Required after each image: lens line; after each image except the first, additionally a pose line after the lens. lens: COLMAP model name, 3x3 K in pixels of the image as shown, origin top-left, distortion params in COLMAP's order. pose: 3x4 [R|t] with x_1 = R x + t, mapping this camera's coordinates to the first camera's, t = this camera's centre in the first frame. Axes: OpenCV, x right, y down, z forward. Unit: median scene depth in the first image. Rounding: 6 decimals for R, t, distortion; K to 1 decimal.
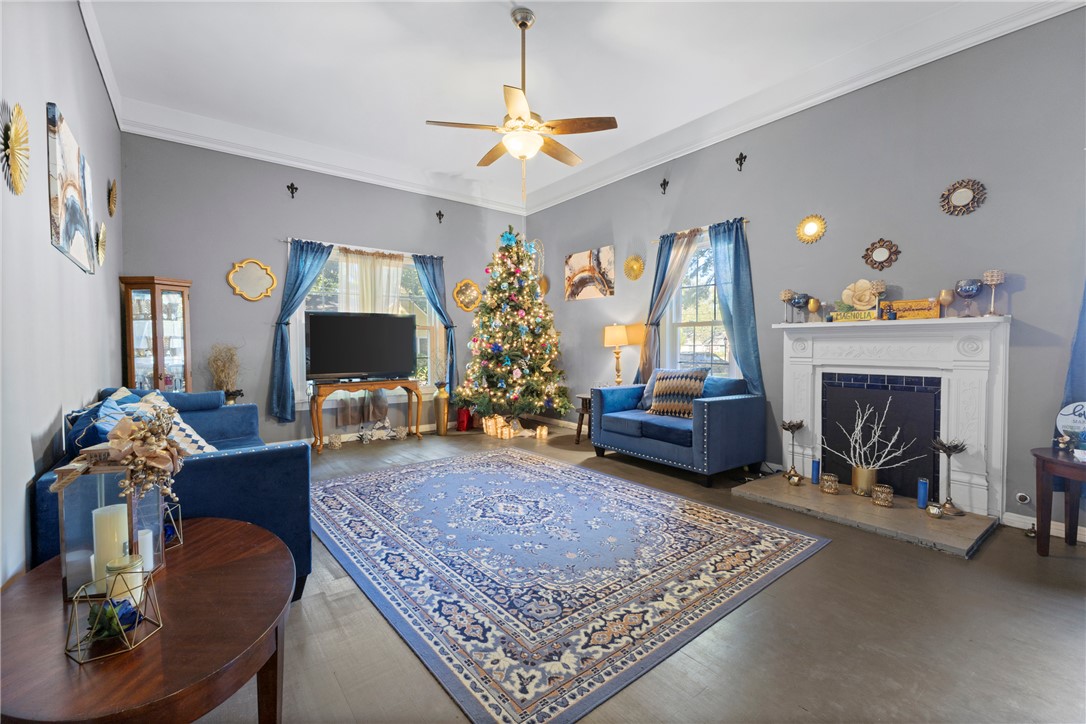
lens RADIAL K [[474.4, 0, 542.3], [0, 474.4, 359.0], [0, 0, 1]] dist [0.012721, 0.000060]
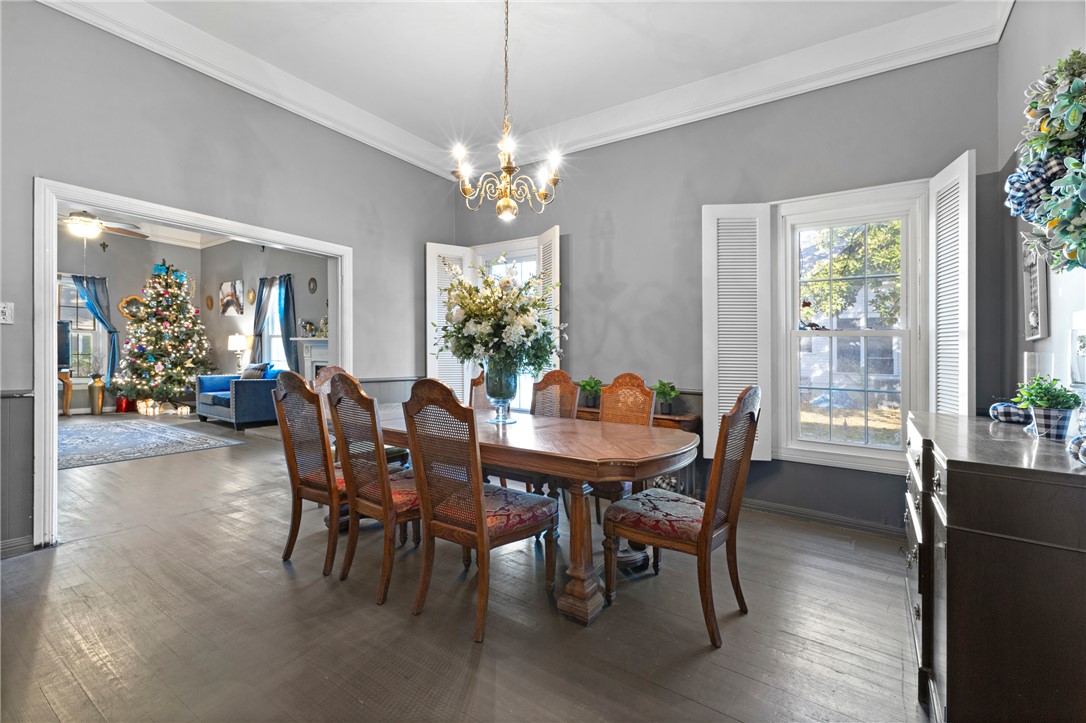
lens RADIAL K [[474.4, 0, 548.6], [0, 474.4, 361.2], [0, 0, 1]] dist [0.012721, 0.000060]
pose [[0.952766, 0.017383, 0.303207, 0.606243], [-0.012212, 0.999746, -0.018943, 0.024726], [-0.303459, 0.014345, 0.952736, -0.673884]]
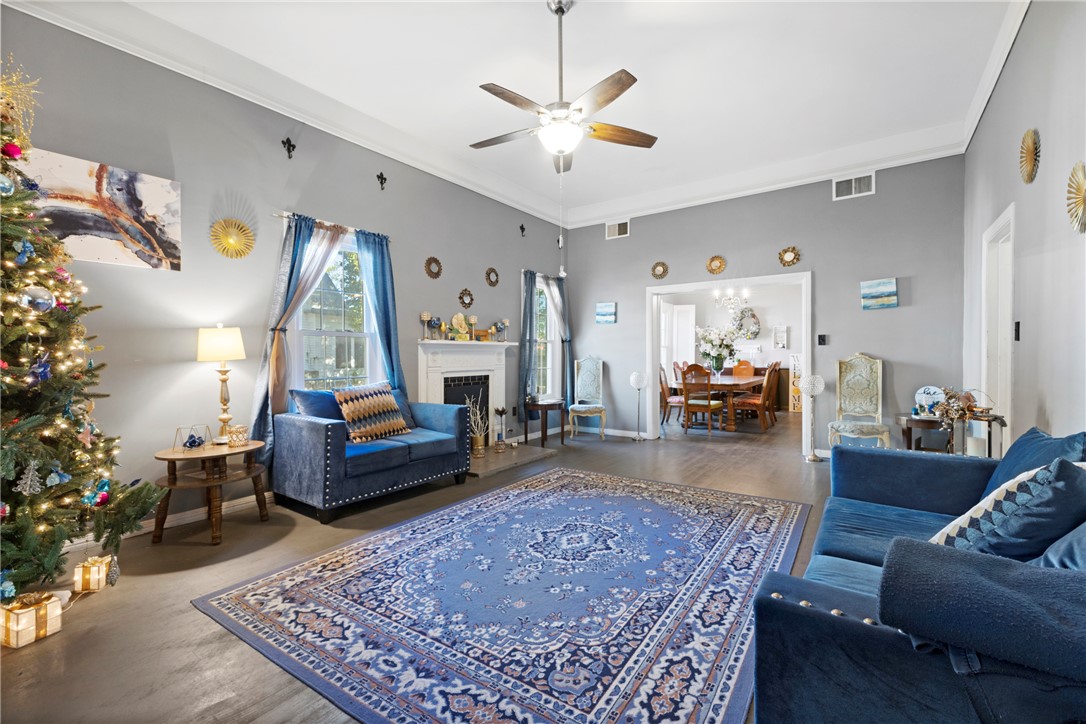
lens RADIAL K [[474.4, 0, 544.4], [0, 474.4, 356.7], [0, 0, 1]] dist [0.012721, 0.000060]
pose [[-0.300750, -0.000503, 0.953703, -0.526469], [0.035174, 0.999314, 0.011620, -0.024392], [-0.953054, 0.037041, -0.300525, 0.766954]]
